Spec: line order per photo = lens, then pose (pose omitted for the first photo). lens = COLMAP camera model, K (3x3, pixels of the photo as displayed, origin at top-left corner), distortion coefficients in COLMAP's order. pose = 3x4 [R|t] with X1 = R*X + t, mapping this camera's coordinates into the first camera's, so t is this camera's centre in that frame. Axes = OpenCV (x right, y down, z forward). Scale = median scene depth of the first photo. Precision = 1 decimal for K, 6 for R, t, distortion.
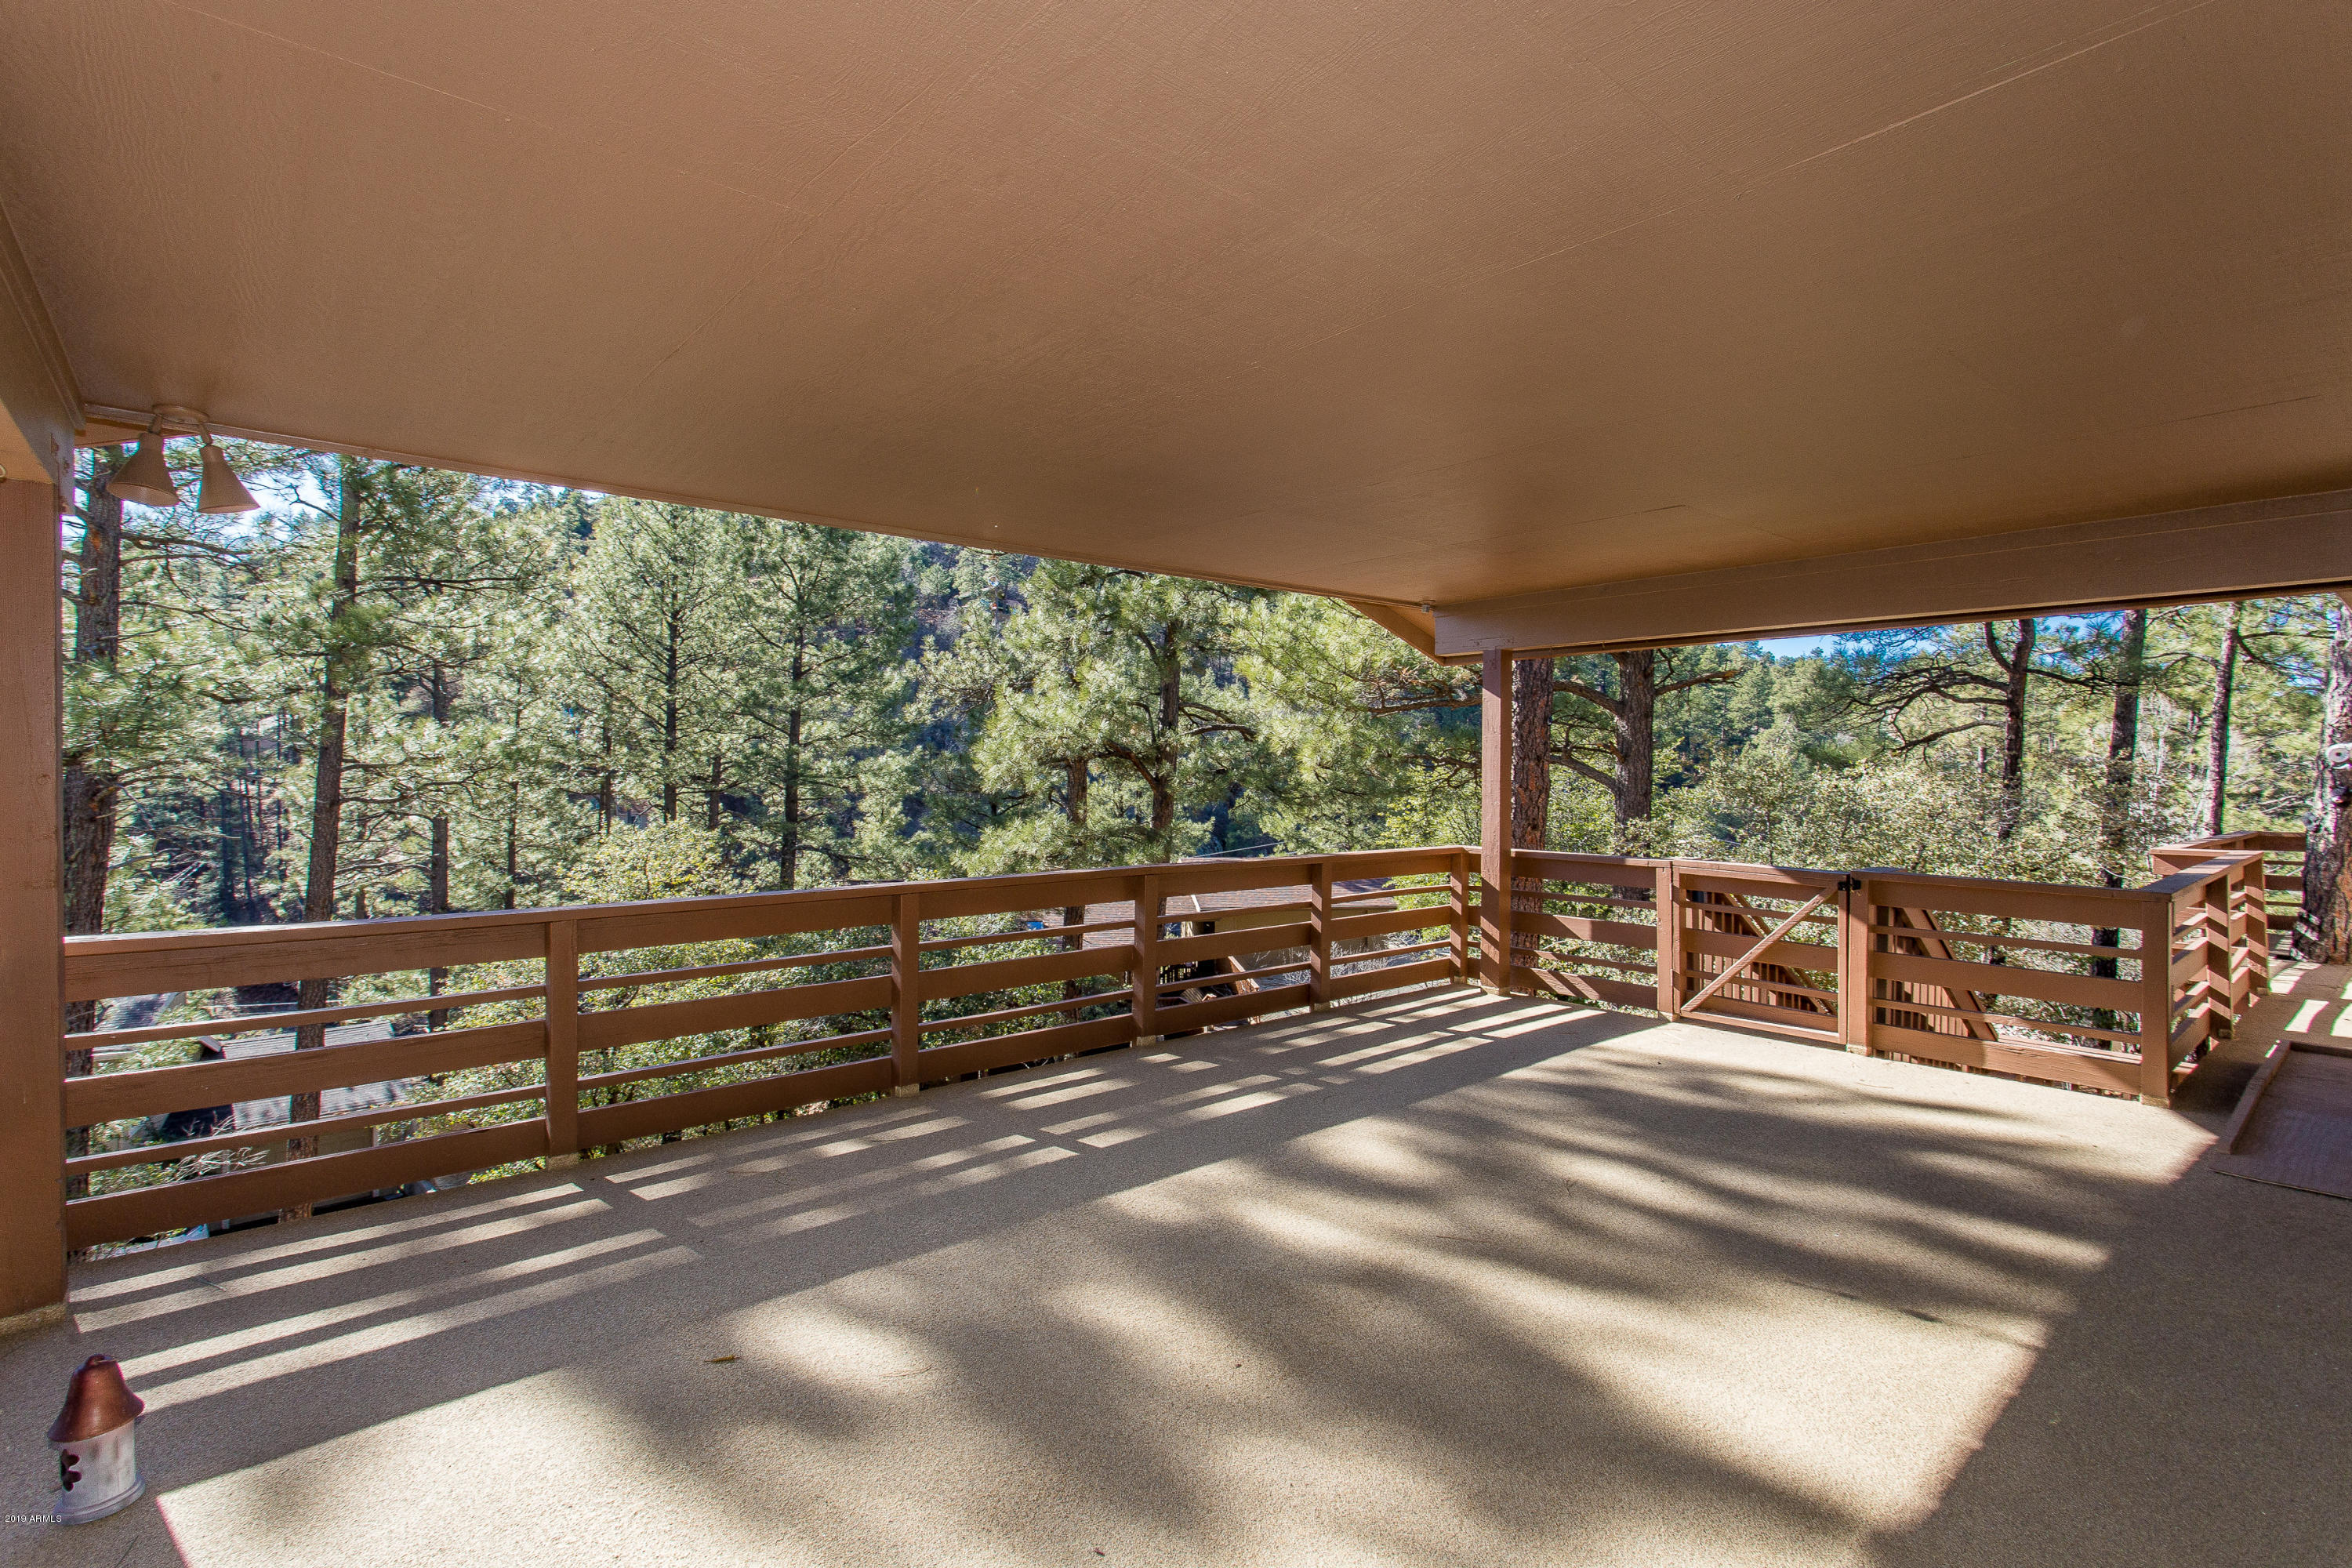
lens RADIAL K [[1107.7, 0, 1164.5], [0, 1107.7, 769.3], [0, 0, 1]] dist [0.001685, 0.000613]
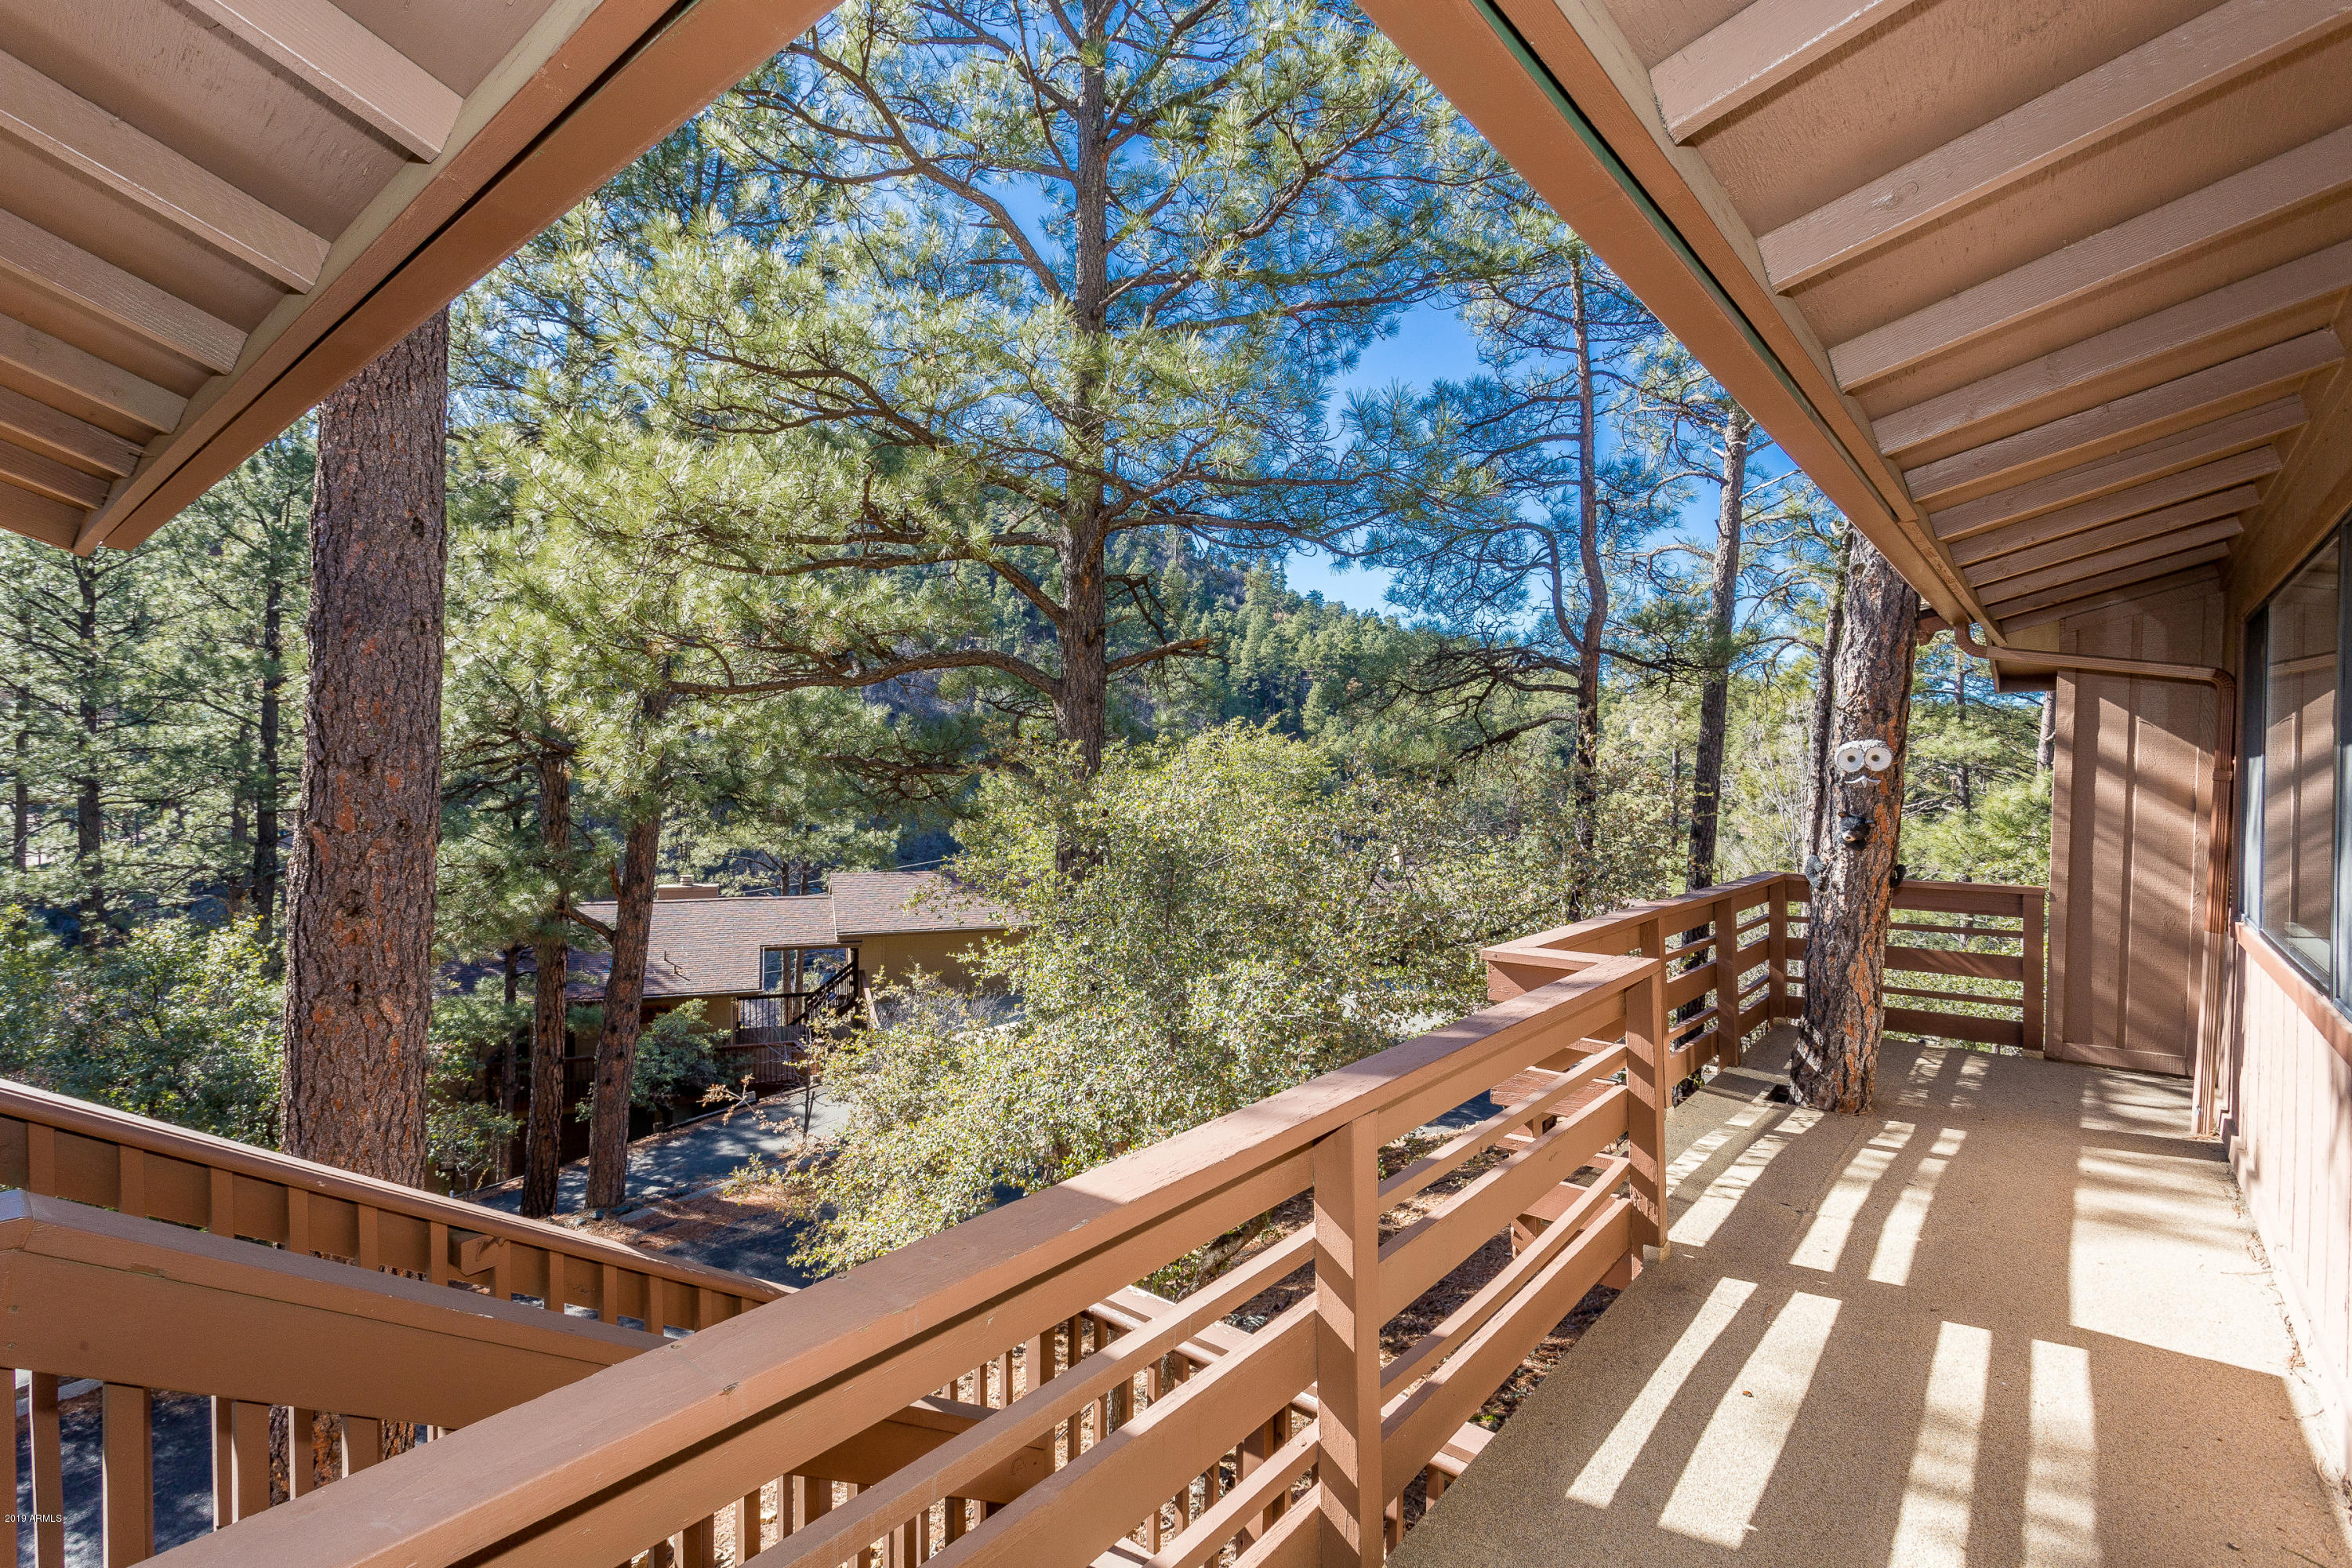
lens RADIAL K [[1107.7, 0, 1164.5], [0, 1107.7, 769.3], [0, 0, 1]] dist [0.001685, 0.000613]
pose [[0.985340, 0.003871, 0.170557, 0.557345], [-0.004279, 0.999989, 0.002028, -0.007080], [-0.170547, -0.002729, 0.985346, 0.449835]]
